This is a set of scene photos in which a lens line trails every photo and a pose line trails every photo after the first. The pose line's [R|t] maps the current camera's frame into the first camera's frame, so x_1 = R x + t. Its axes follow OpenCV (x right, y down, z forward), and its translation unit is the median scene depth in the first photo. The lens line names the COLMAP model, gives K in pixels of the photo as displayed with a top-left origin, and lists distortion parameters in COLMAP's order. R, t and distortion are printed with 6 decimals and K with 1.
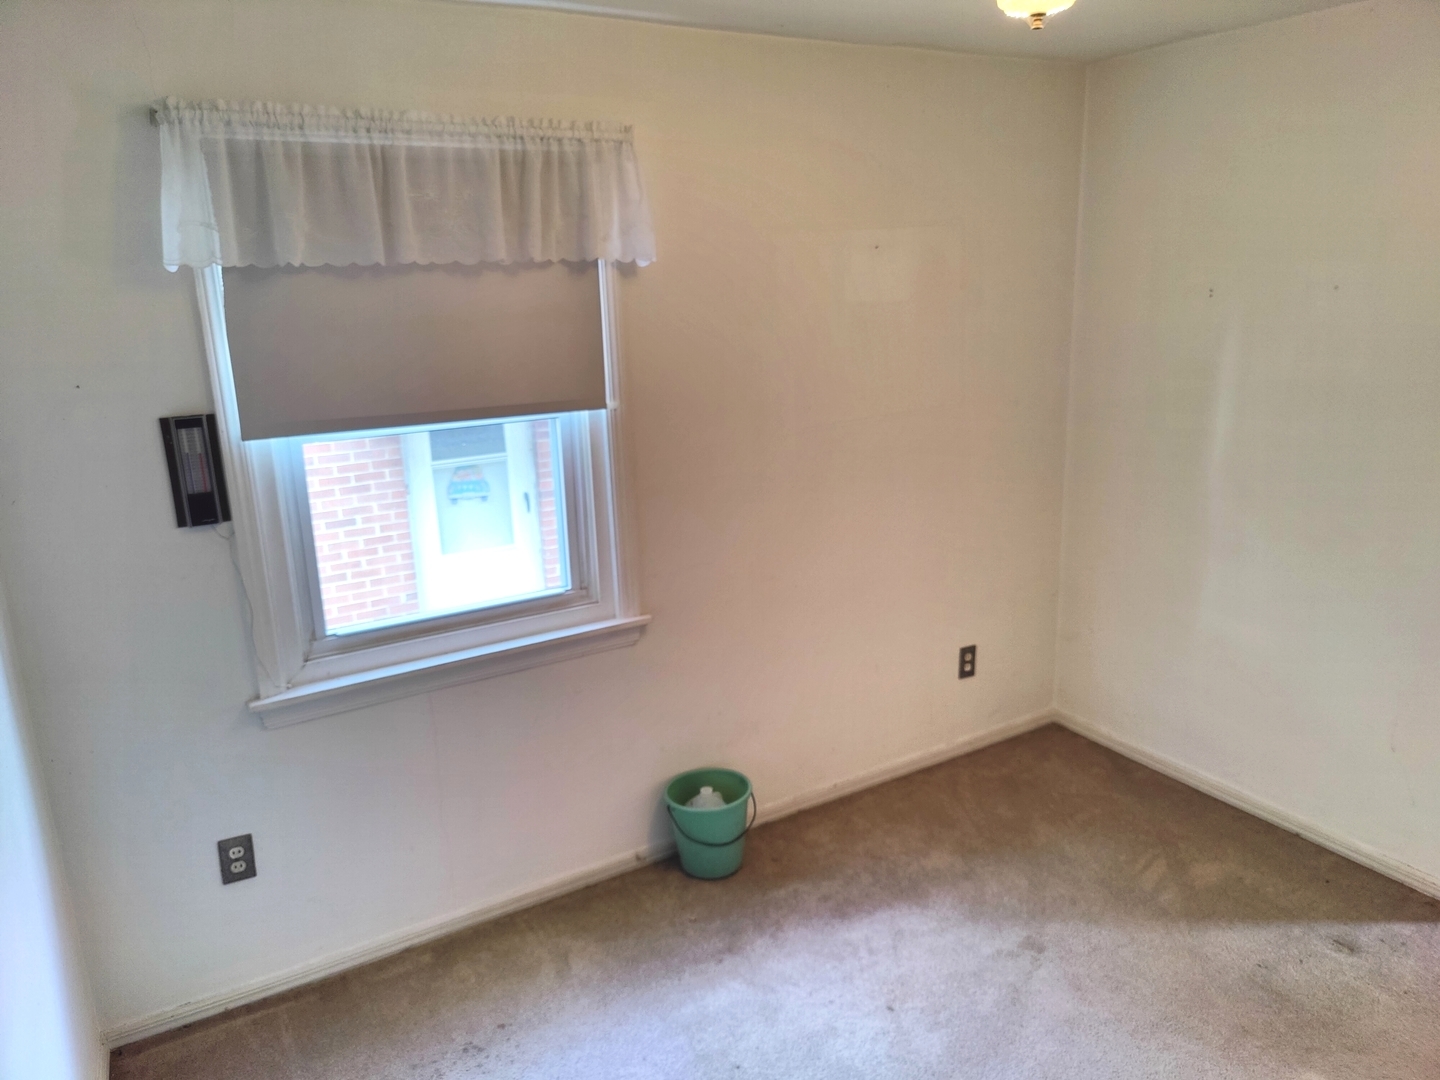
lens RADIAL K [[986.1, 0, 720.2], [0, 986.1, 514.5], [0, 0, 1]] dist [0.020986, -0.002415]
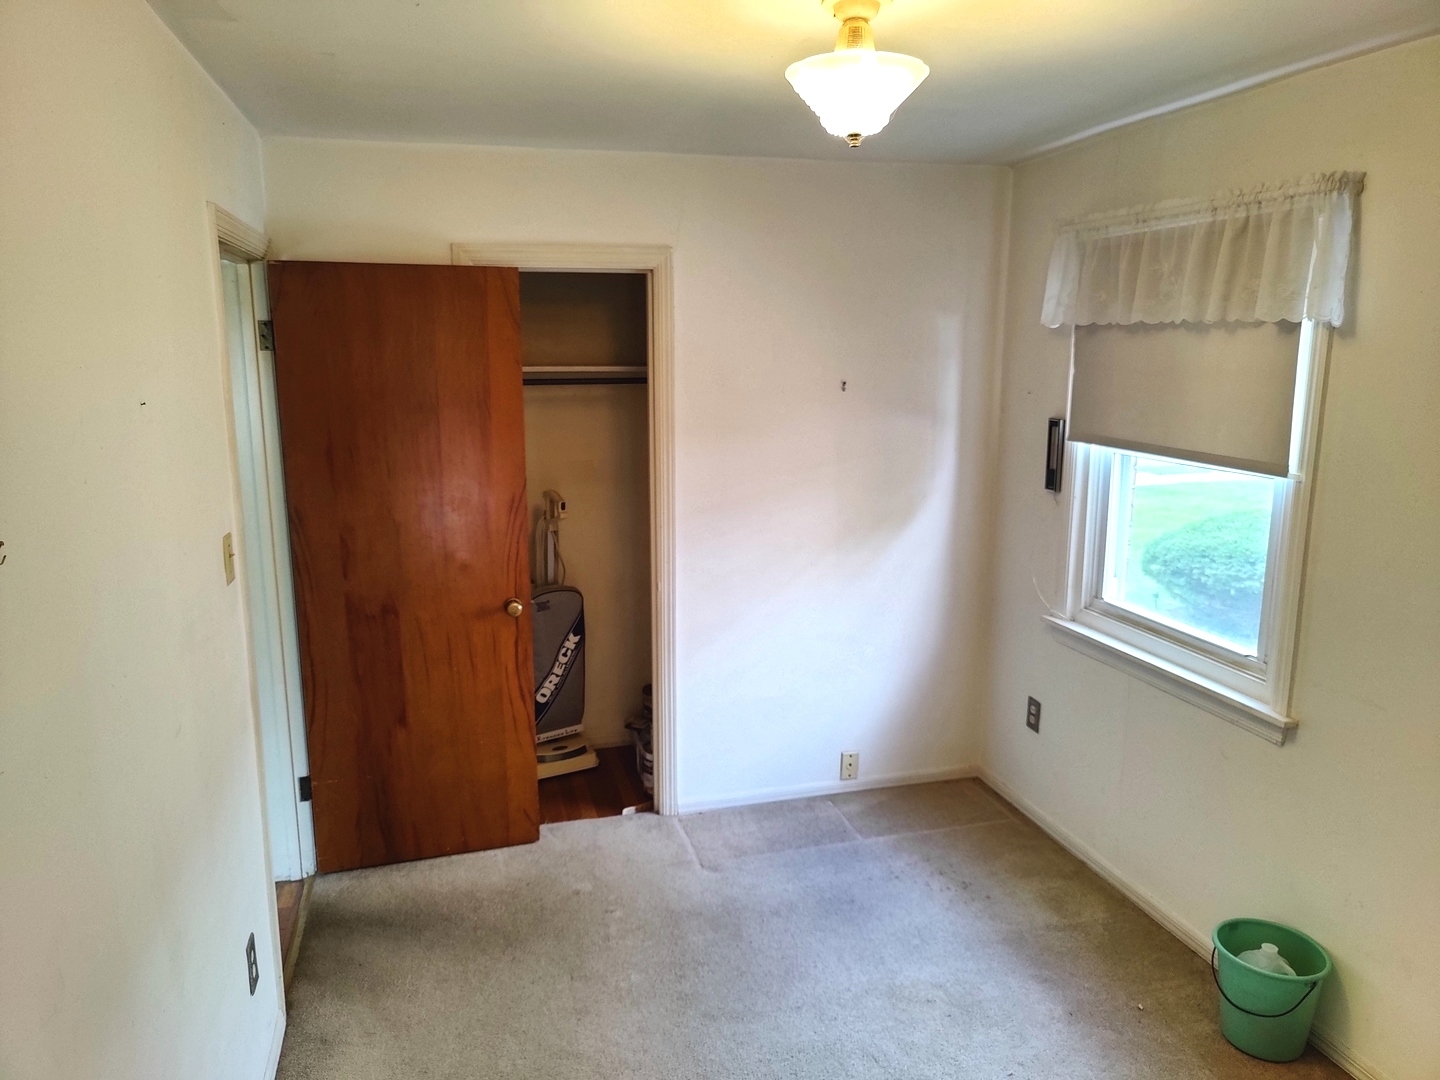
lens RADIAL K [[1001.5, 0, 712.4], [0, 1001.5, 537.6], [0, 0, 1]] dist [0.030274, -0.034083]
pose [[-0.241807, 0.217331, -0.945673, 1.016480], [-0.224191, 0.935711, 0.272367, -0.210322], [0.944070, 0.277872, -0.177538, 0.738927]]
